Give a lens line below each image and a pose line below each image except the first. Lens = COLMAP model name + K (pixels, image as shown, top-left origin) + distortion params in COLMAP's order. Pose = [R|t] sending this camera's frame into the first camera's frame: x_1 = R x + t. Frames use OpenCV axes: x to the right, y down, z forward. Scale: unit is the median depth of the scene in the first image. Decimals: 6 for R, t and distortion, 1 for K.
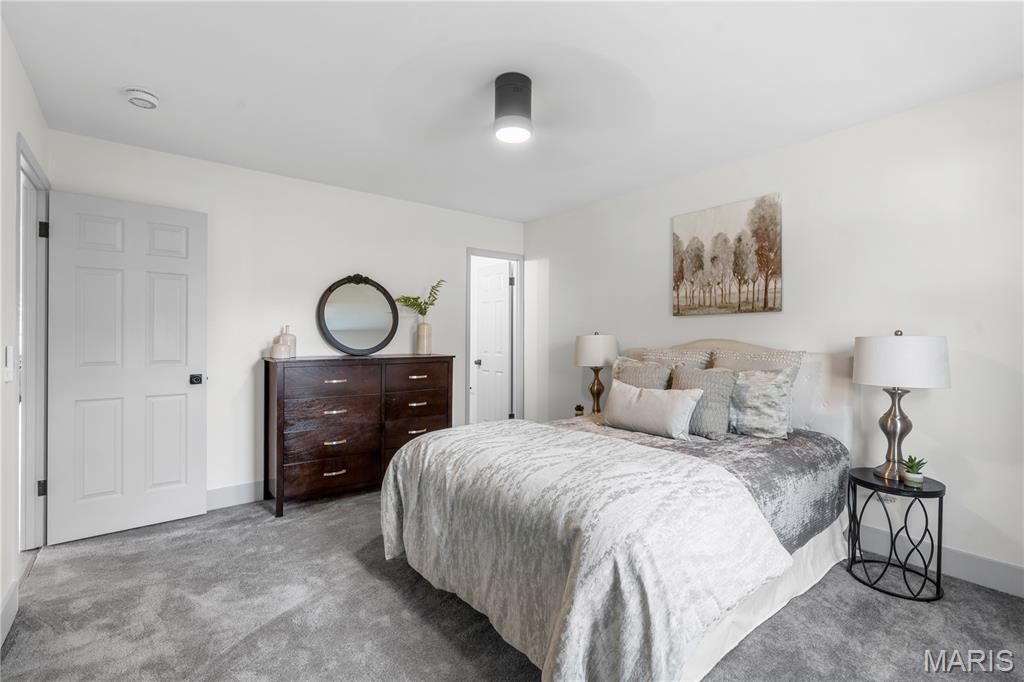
lens RADIAL K [[464.2, 0, 515.7], [0, 464.2, 340.0], [0, 0, 1]] dist [-0.009999, 0.002916]
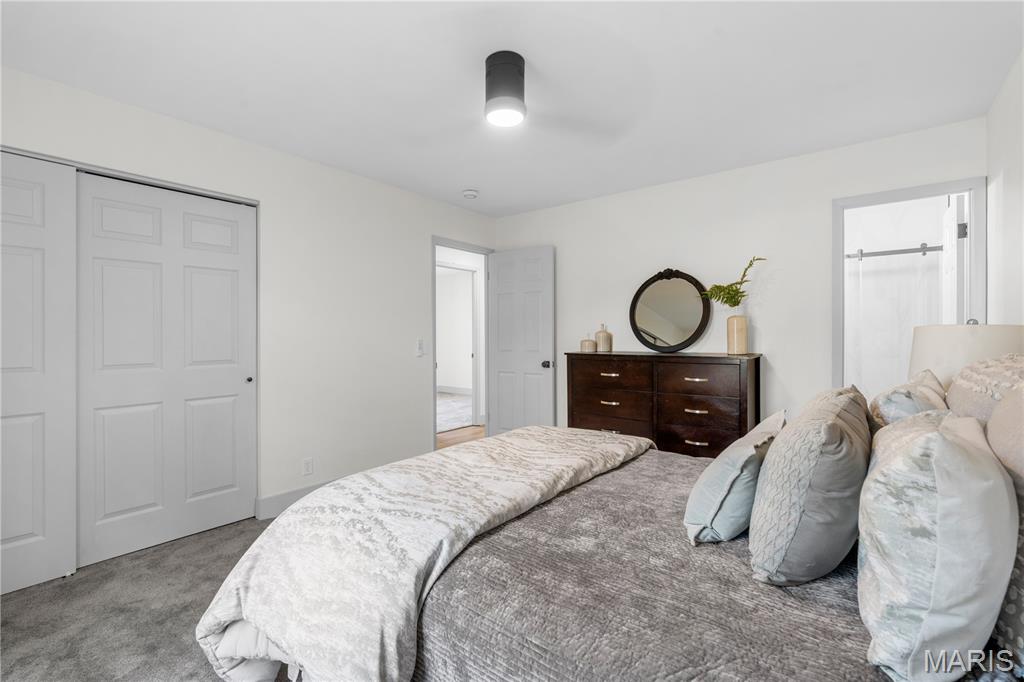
lens RADIAL K [[464.2, 0, 514.9], [0, 464.2, 334.8], [0, 0, 1]] dist [-0.009999, 0.002916]
pose [[0.221390, -0.004632, -0.975174, 0.560862], [0.000373, 0.999989, -0.004665, 0.000463], [0.975185, 0.000669, 0.221390, 0.492360]]
